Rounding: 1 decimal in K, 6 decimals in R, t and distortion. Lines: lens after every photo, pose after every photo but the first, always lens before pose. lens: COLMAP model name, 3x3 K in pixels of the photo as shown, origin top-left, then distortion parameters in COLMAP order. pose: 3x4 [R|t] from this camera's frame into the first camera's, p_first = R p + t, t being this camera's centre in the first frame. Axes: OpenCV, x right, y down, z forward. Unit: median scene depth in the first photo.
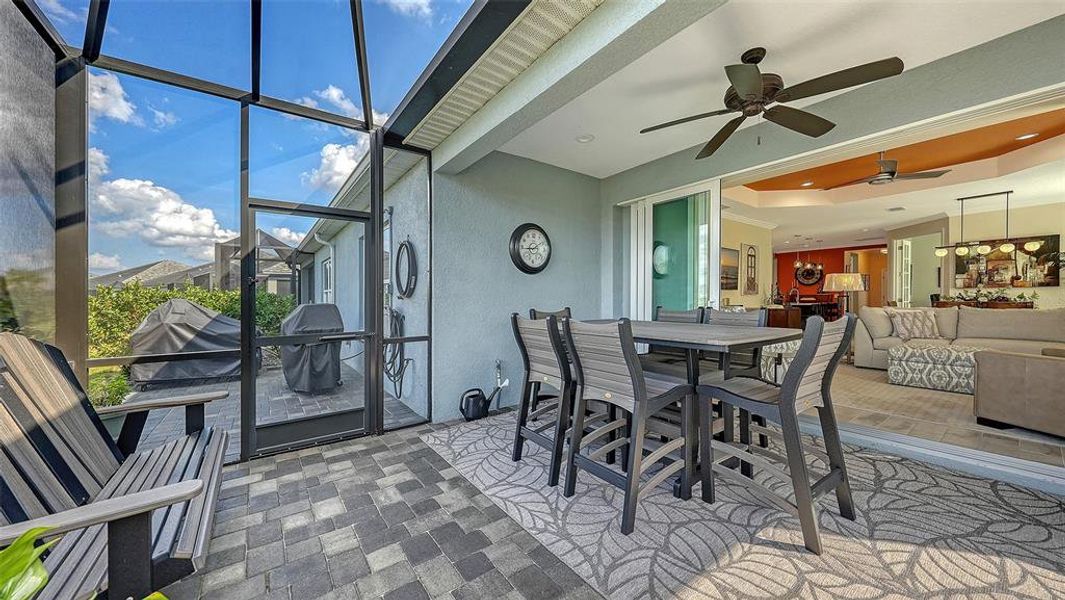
lens RADIAL K [[378.0, 0, 532.5], [0, 378.0, 300.0], [0, 0, 1]] dist [-0.000561, -0.000024]
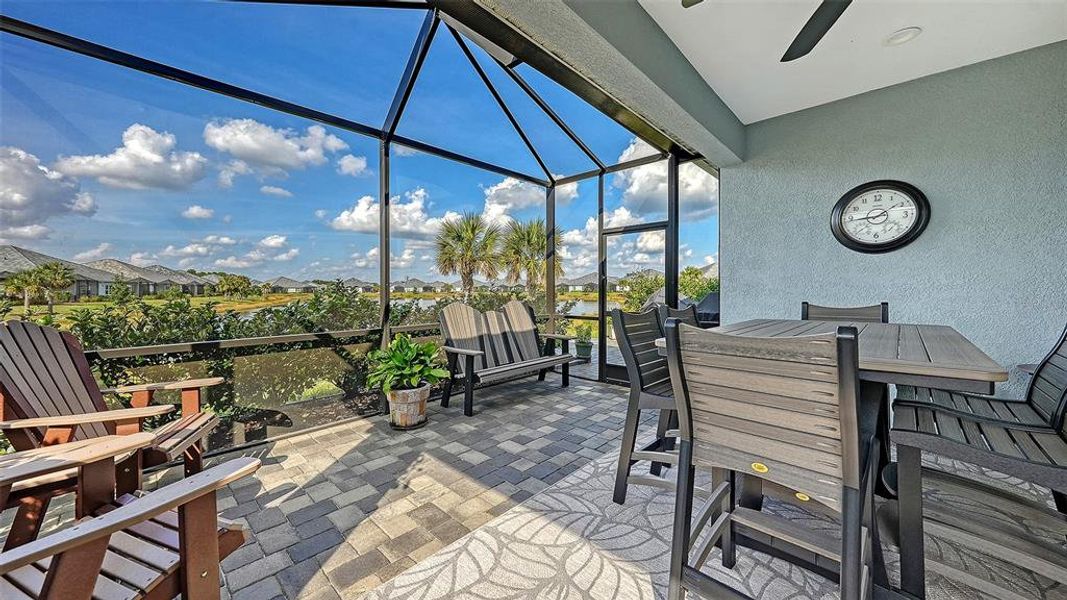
lens RADIAL K [[373.8, 0, 529.3], [0, 373.8, 291.9], [0, 0, 1]] dist [0.000017, 0.000012]
pose [[0.173424, 0.010595, -0.984790, 1.040682], [-0.003919, 0.999942, 0.010068, -0.003925], [0.984840, 0.002113, 0.173455, 0.455085]]
